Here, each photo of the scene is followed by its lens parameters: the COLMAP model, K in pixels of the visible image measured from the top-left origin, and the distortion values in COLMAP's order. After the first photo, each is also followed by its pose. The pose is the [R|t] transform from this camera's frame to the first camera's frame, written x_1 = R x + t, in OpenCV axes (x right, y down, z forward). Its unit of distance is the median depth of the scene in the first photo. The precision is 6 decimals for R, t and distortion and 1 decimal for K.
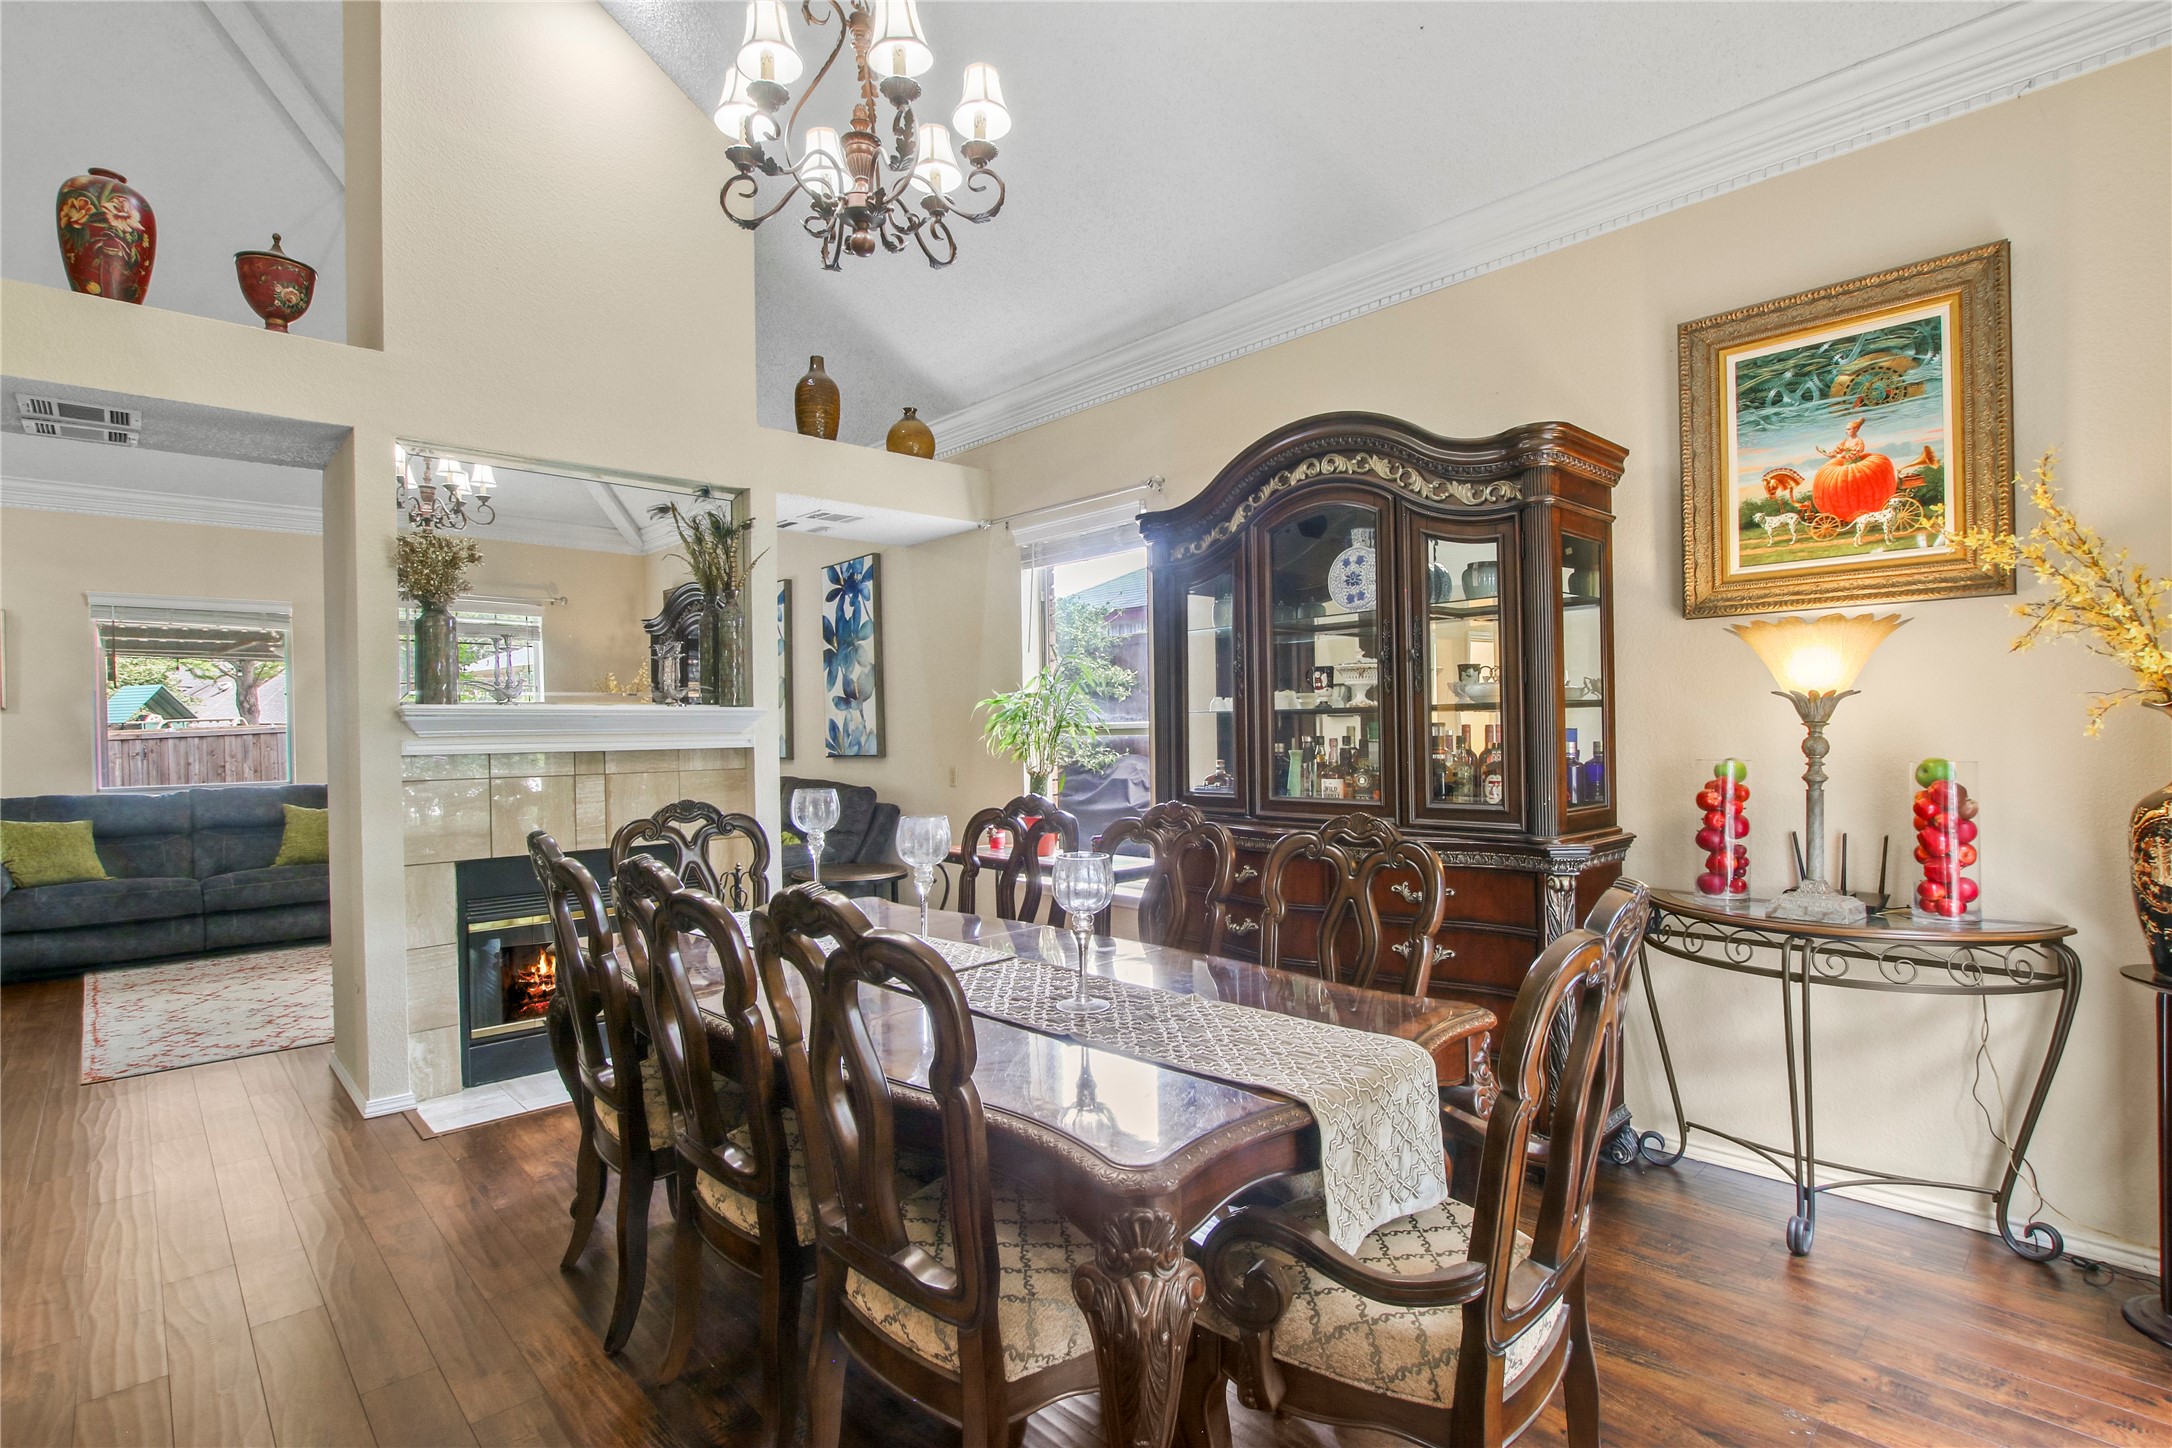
lens RADIAL K [[1015.2, 0, 1065.6], [0, 1015.2, 741.1], [0, 0, 1]] dist [-0.024274, 0.004241]
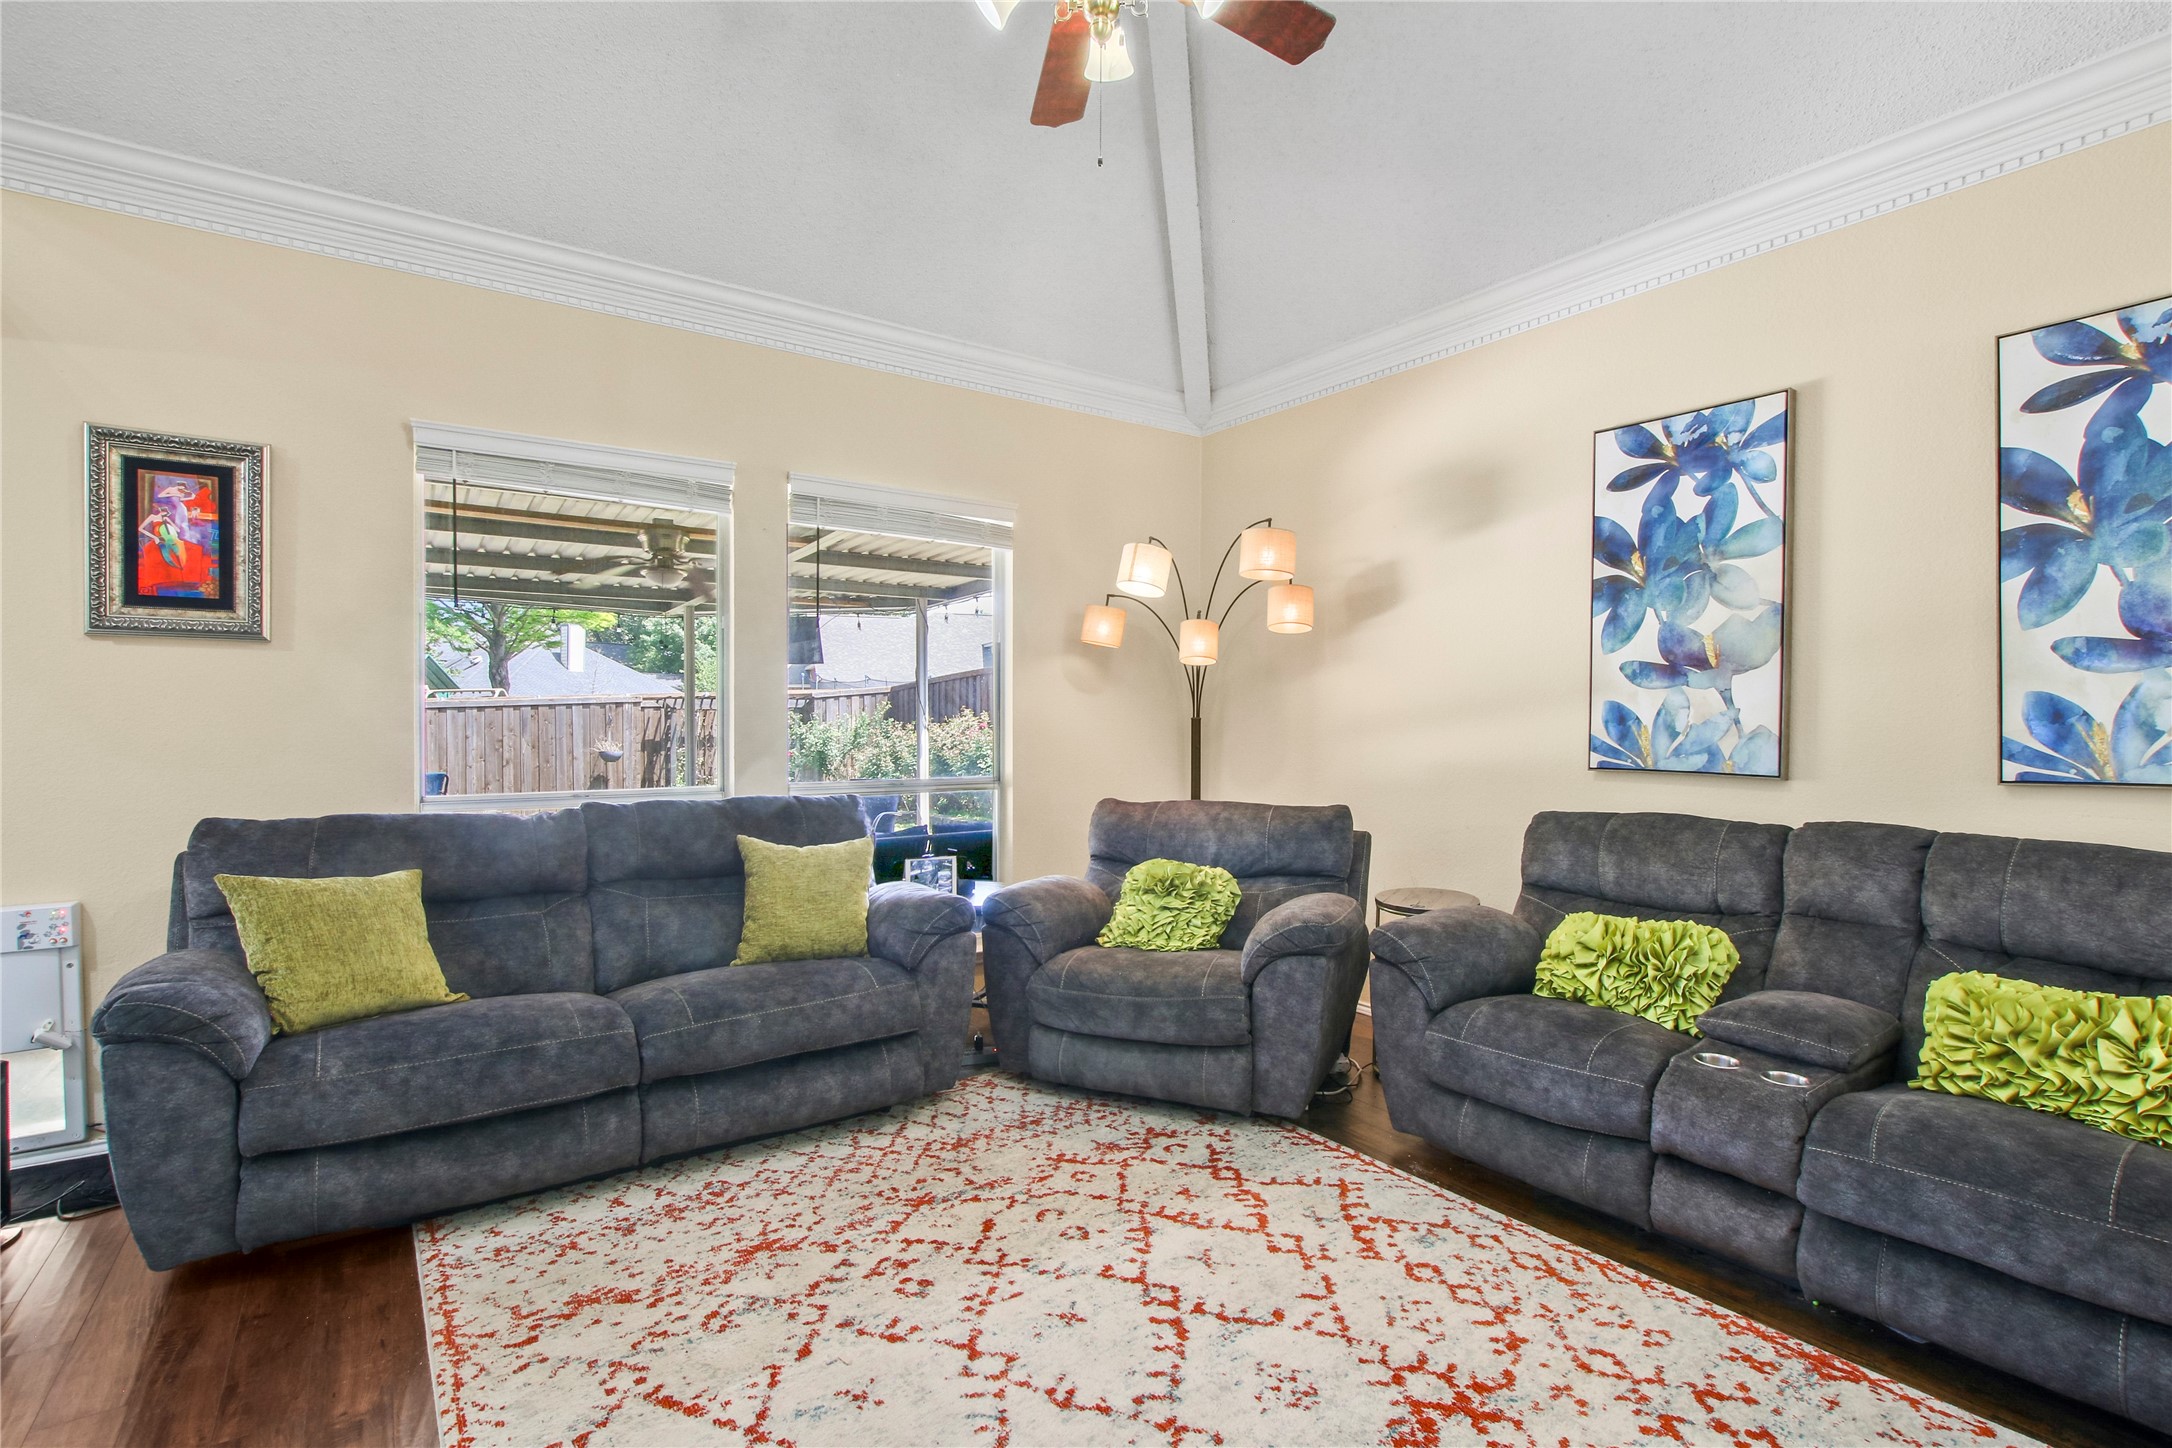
lens RADIAL K [[1015.2, 0, 1078.9], [0, 1015.2, 736.3], [0, 0, 1]] dist [-0.024274, 0.004241]
pose [[0.990281, 0.031521, -0.135465, -0.556807], [-0.031851, 0.999493, -0.000272, 0.006168], [0.135388, 0.004584, 0.990782, 0.522503]]
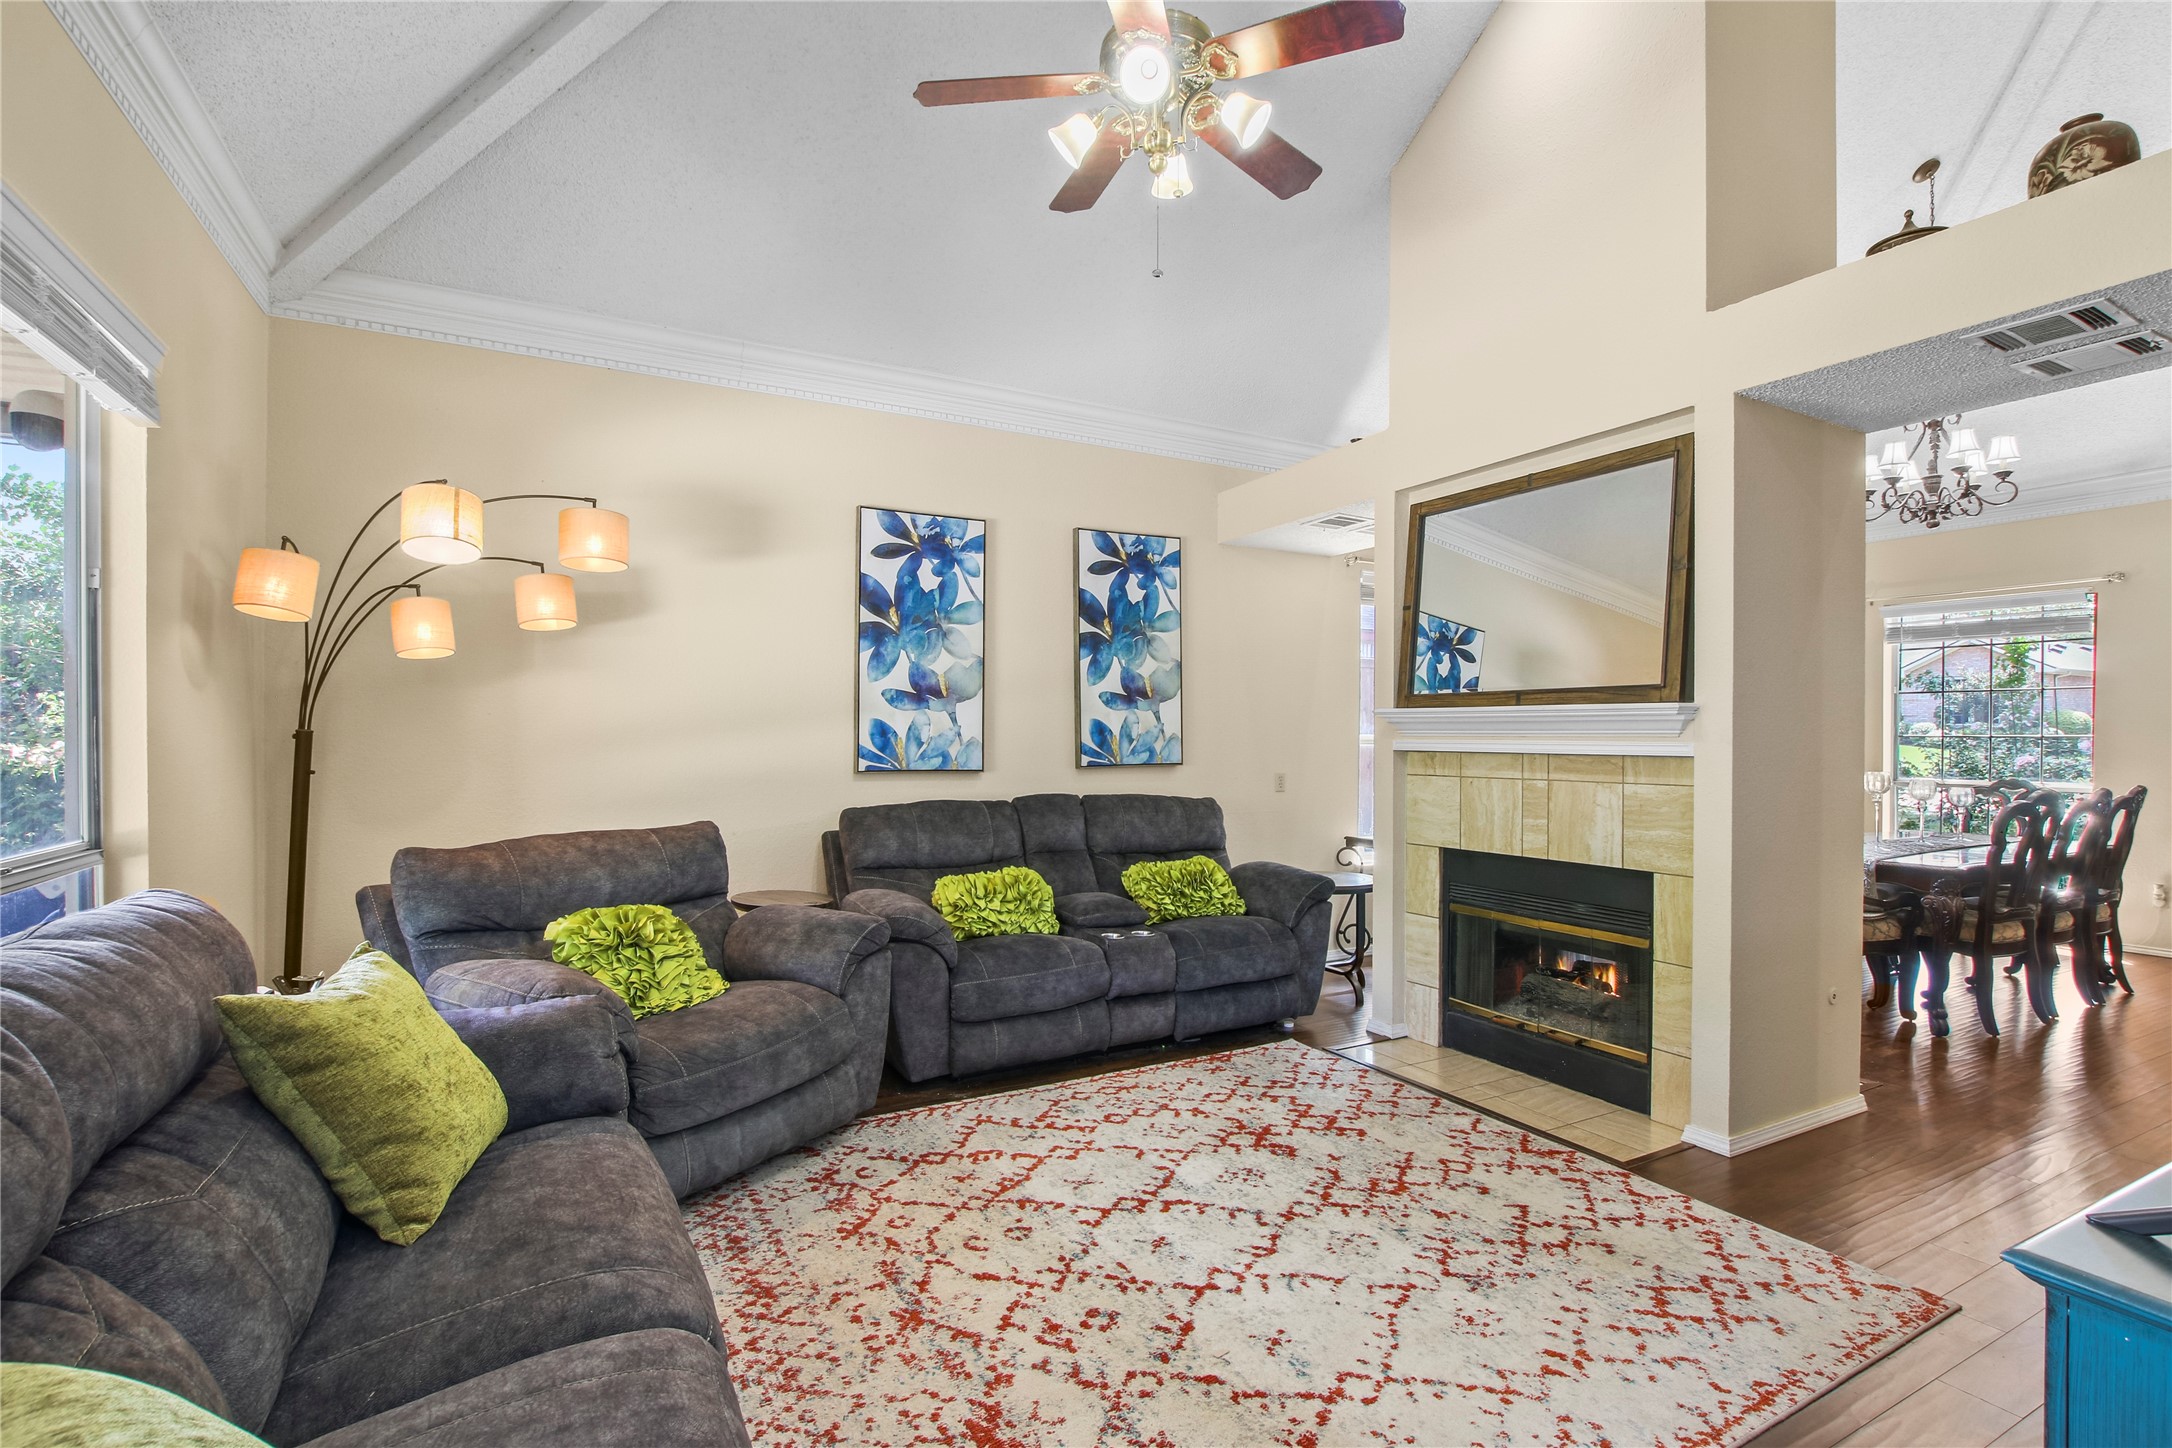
lens RADIAL K [[1015.2, 0, 1086.8], [0, 1015.2, 744.2], [0, 0, 1]] dist [-0.024274, 0.004241]
pose [[0.247857, 0.018588, 0.968618, -1.111177], [0.009690, 0.999718, -0.021665, 0.014112], [-0.968748, 0.014756, 0.247607, 0.851991]]
